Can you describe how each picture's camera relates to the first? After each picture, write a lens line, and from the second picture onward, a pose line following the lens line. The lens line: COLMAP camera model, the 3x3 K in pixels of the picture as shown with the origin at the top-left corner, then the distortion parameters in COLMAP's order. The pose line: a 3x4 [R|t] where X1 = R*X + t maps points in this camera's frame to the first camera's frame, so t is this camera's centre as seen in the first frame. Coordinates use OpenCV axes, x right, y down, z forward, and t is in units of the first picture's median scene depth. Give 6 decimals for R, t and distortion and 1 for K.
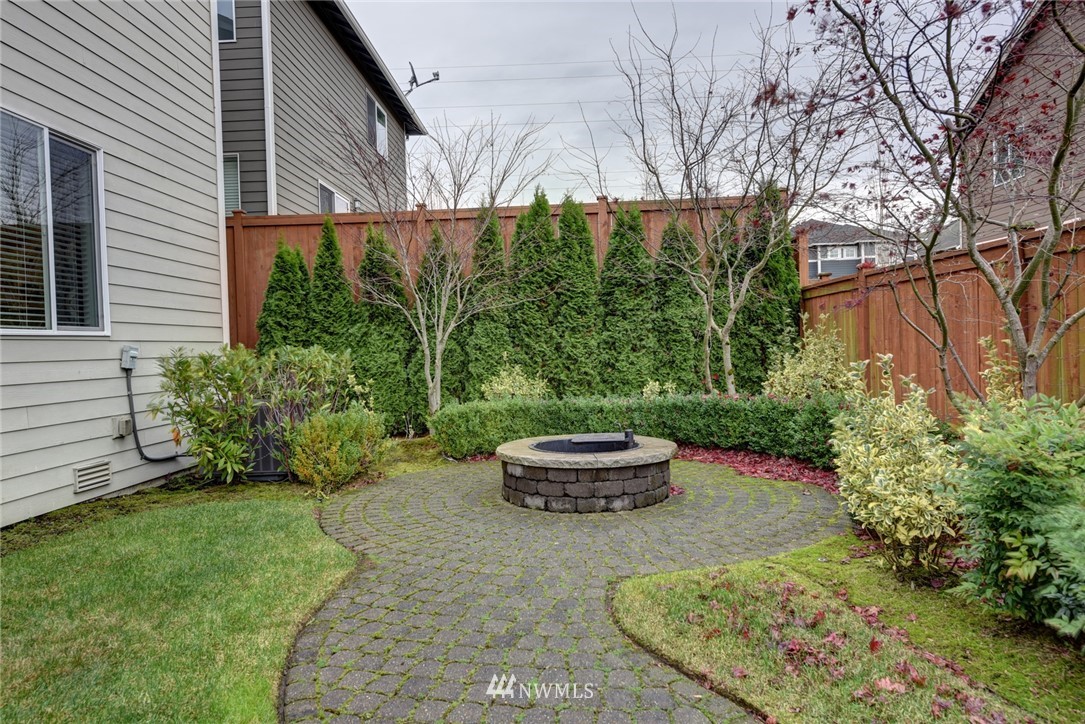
lens RADIAL K [[733.6, 0, 540.9], [0, 733.6, 359.3], [0, 0, 1]] dist [-0.006608, -0.001961]
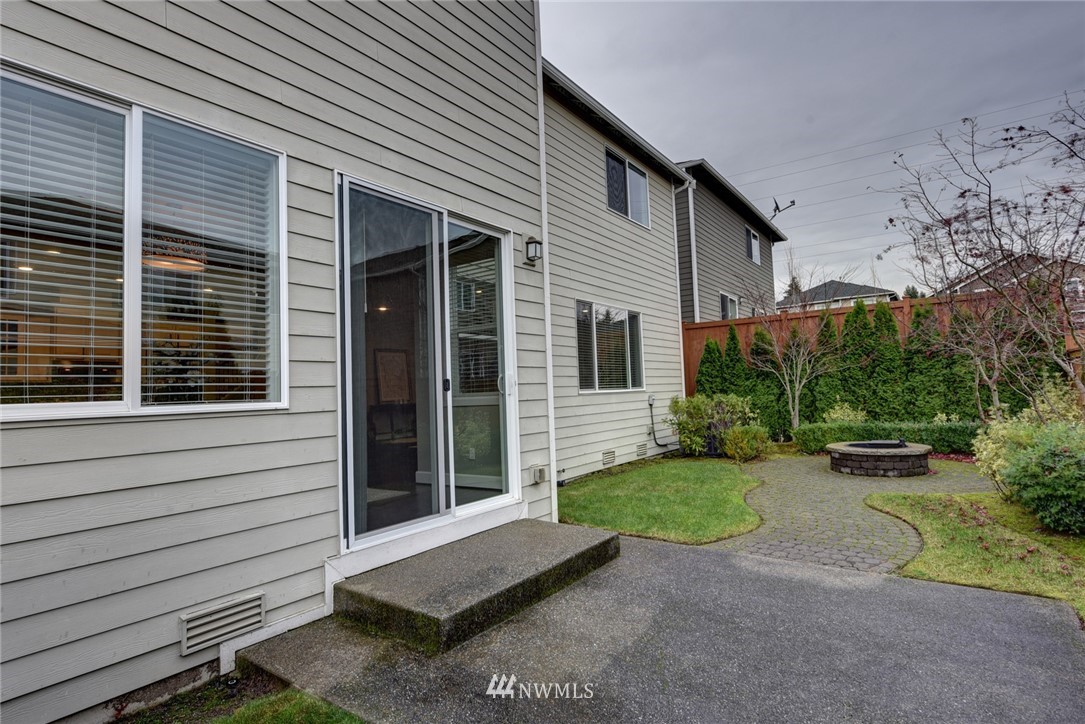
lens RADIAL K [[576.5, 0, 537.7], [0, 576.5, 359.7], [0, 0, 1]] dist [-0.006096, -0.001164]
pose [[0.841393, -0.032303, -0.539458, 0.092091], [0.003228, 0.998495, -0.054755, -0.021918], [0.540415, 0.044329, 0.840230, -0.547117]]
